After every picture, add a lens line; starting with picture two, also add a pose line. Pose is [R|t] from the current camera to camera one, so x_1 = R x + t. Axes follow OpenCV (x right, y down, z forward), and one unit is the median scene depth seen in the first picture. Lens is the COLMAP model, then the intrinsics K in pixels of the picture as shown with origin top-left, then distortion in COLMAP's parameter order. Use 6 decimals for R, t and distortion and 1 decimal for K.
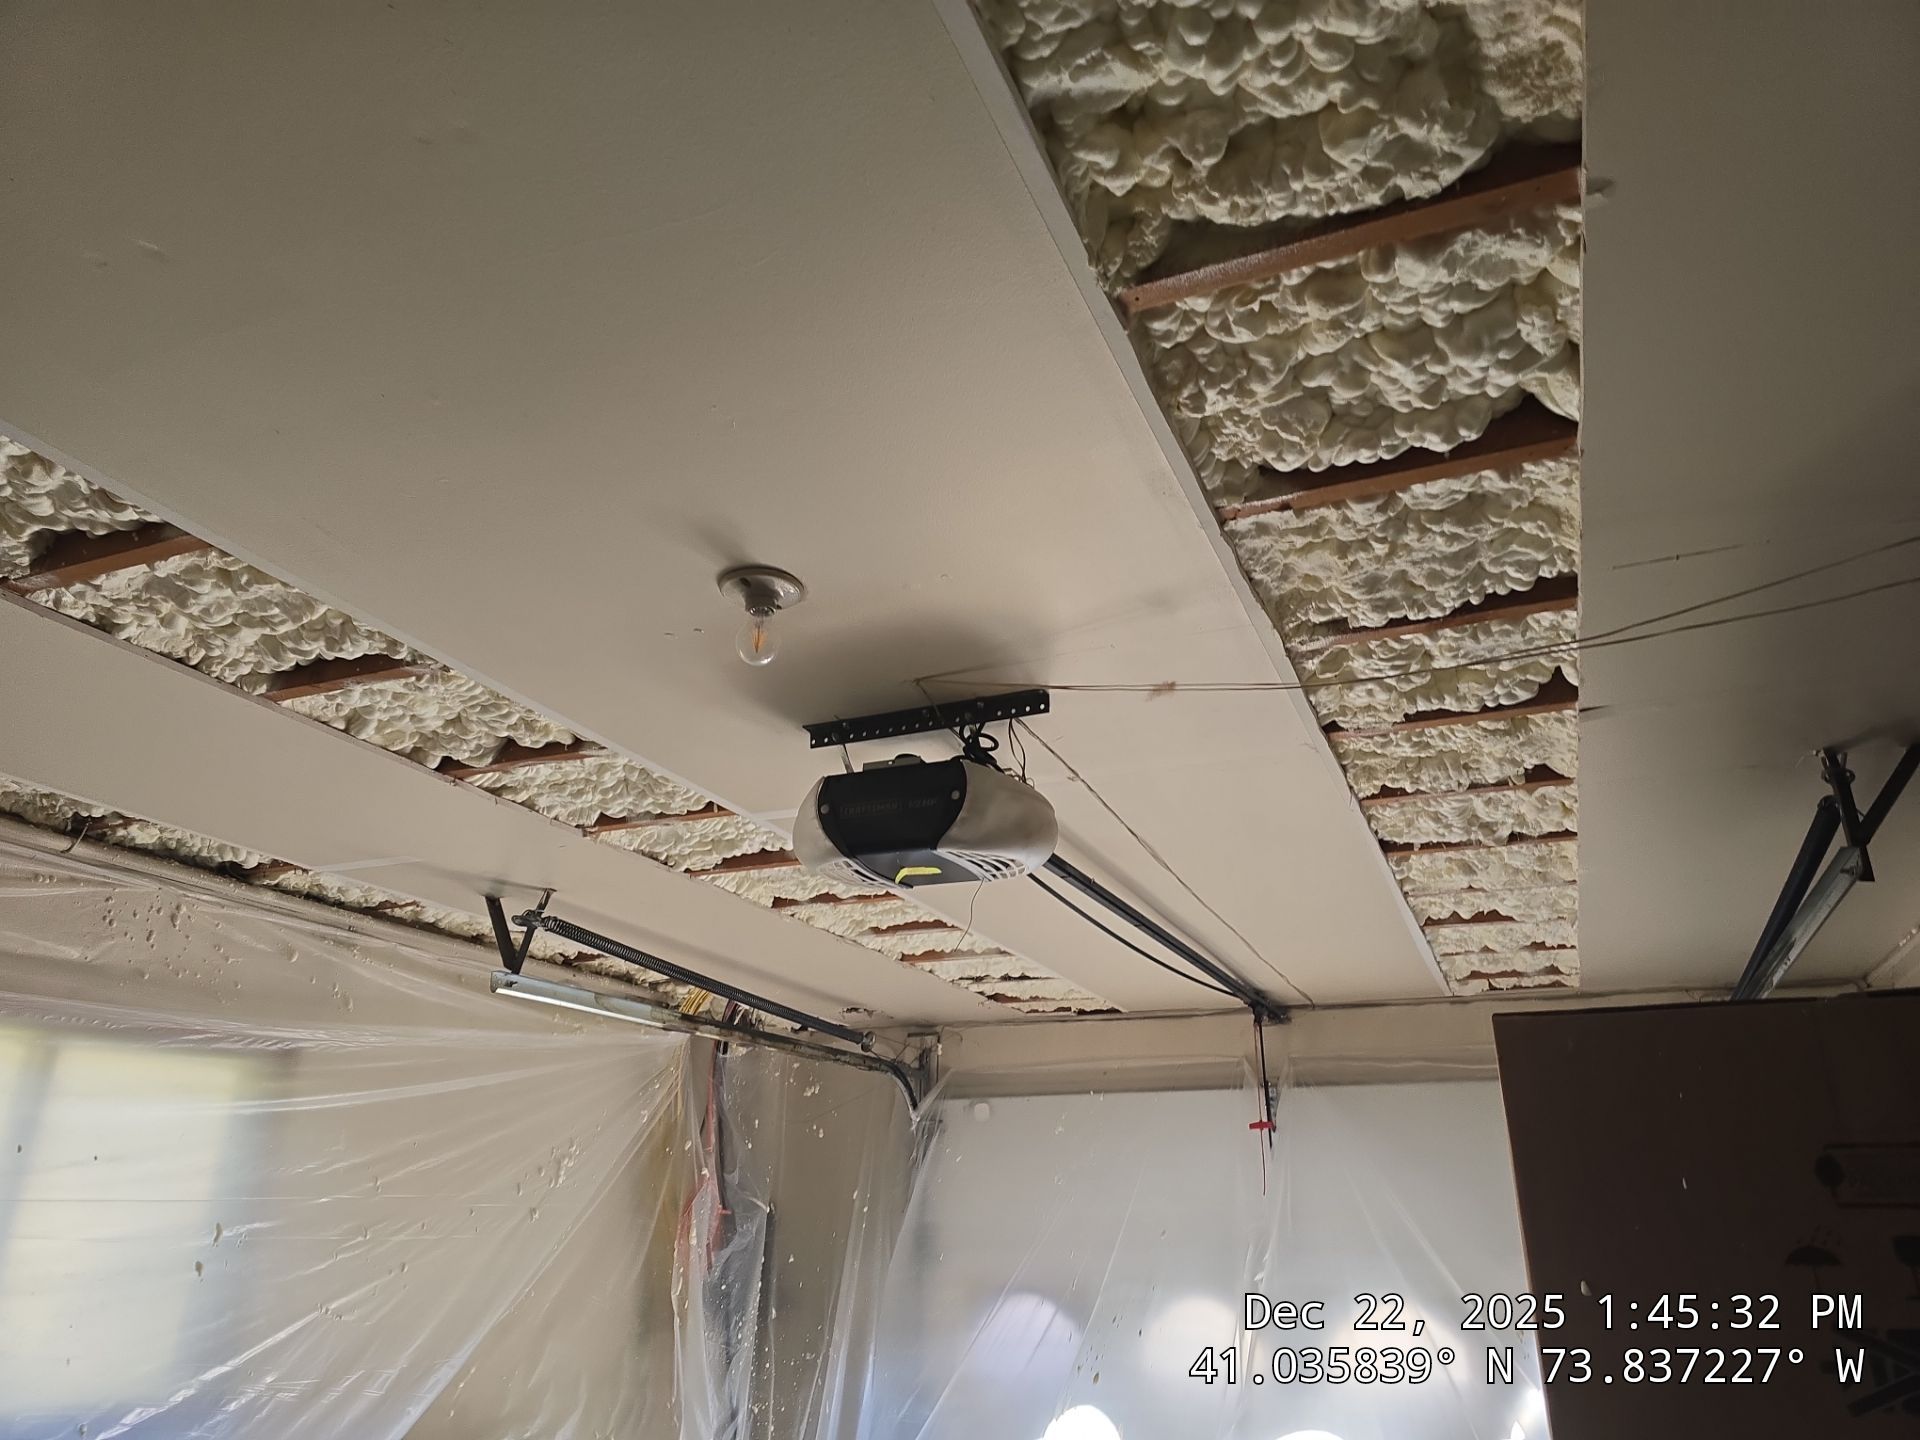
lens RADIAL K [[1262.6, 0, 960.0], [0, 1262.6, 720.0], [0, 0, 1]] dist [0.056593, -0.069283]
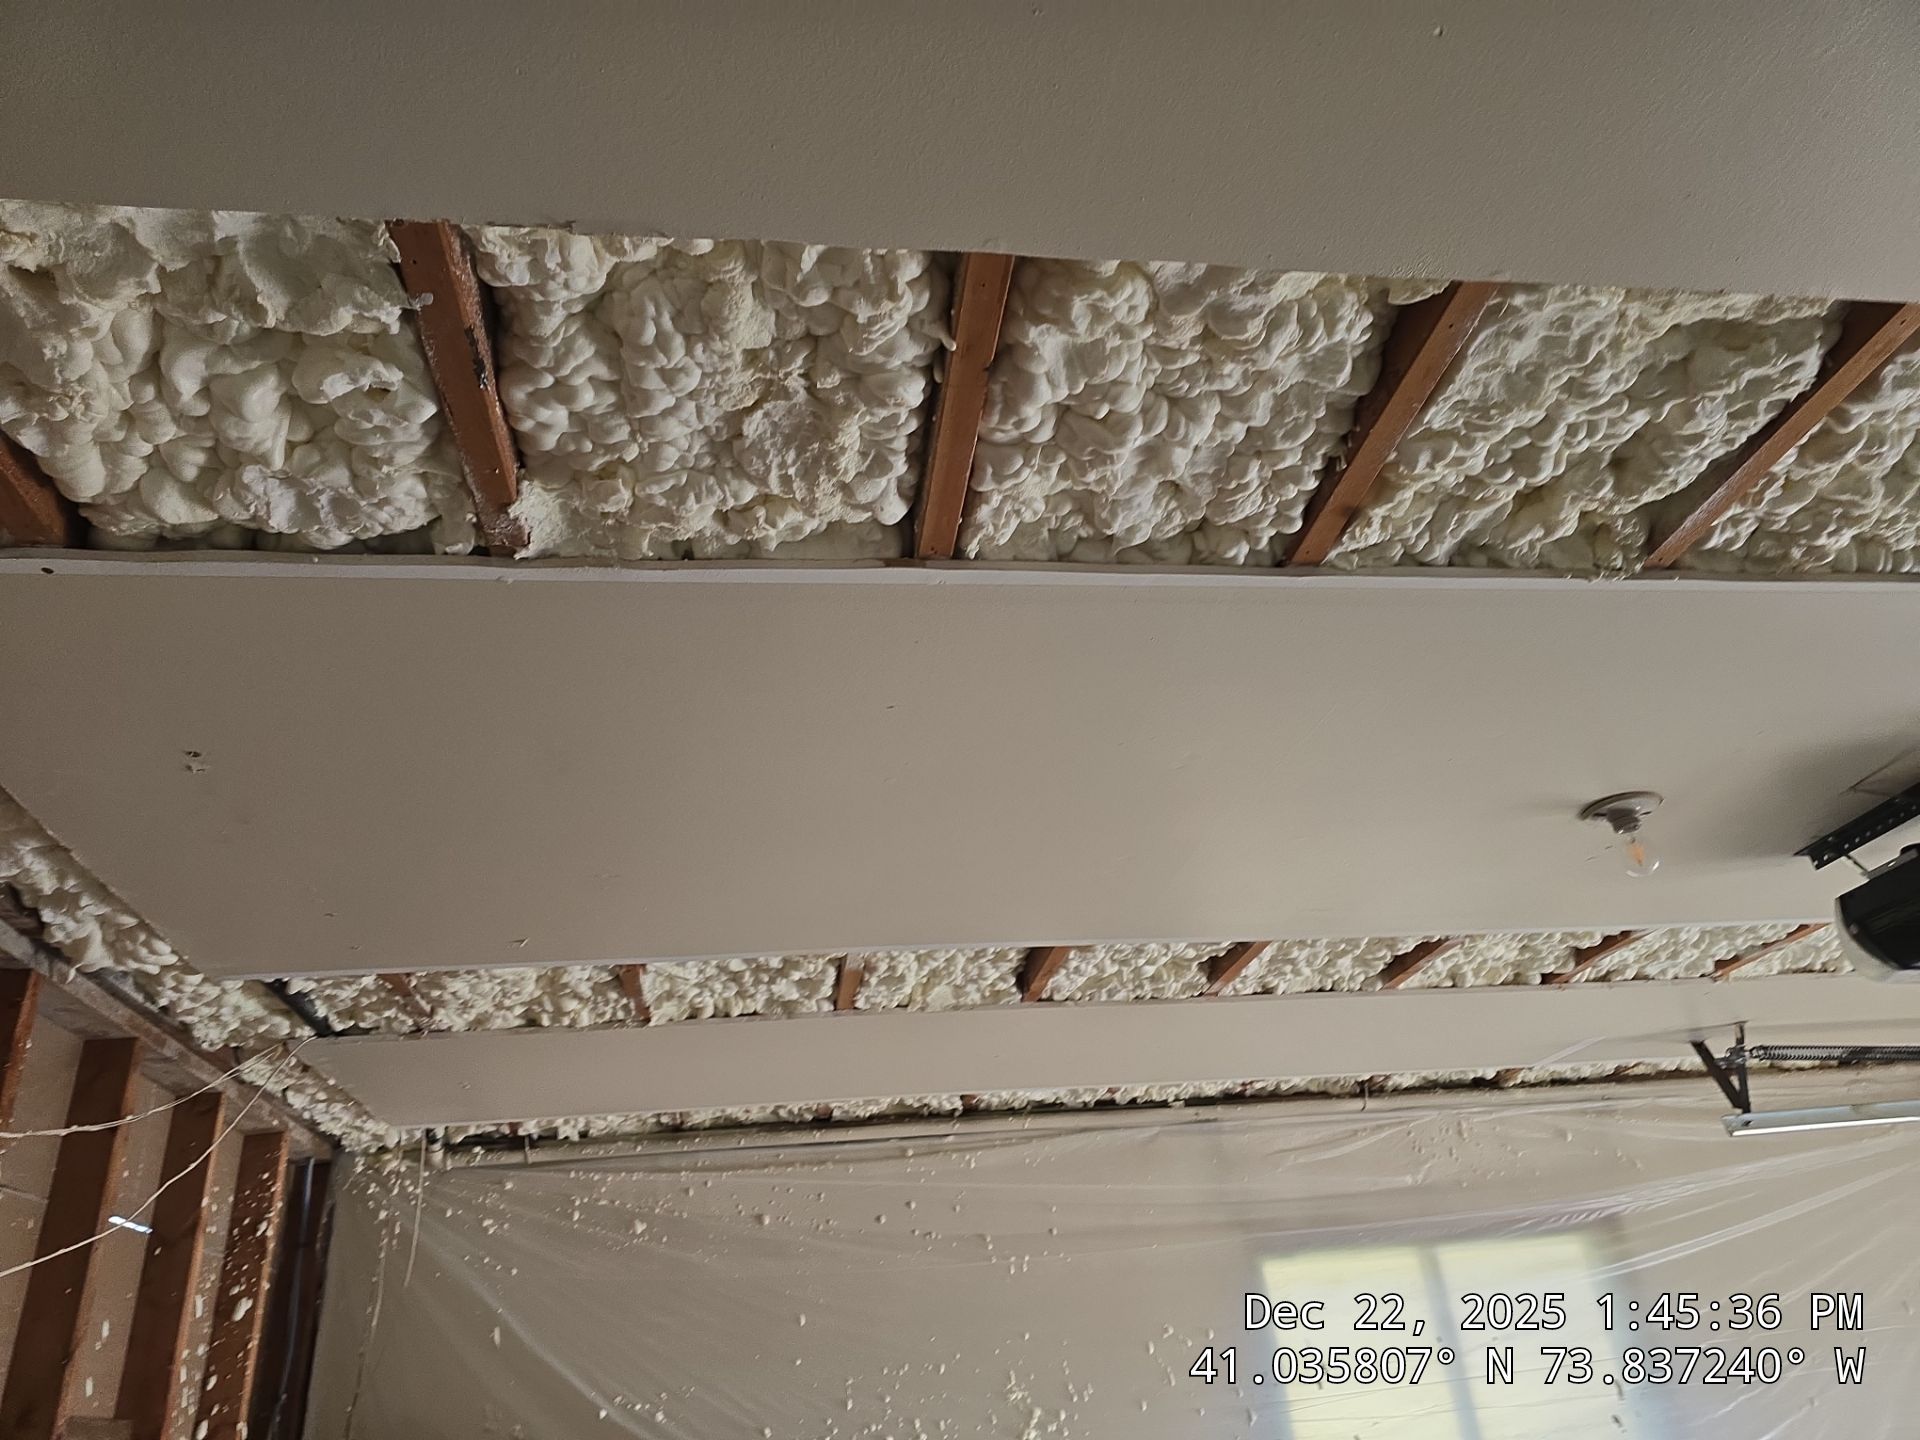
lens RADIAL K [[1320.8, 0, 960.0], [0, 1320.8, 720.0], [0, 0, 1]] dist [0.047836, -0.039988]
pose [[0.500994, -0.450646, -0.738866, 0.352510], [0.412392, 0.874886, -0.253981, -0.085883], [0.760879, -0.177459, 0.624156, -0.144217]]
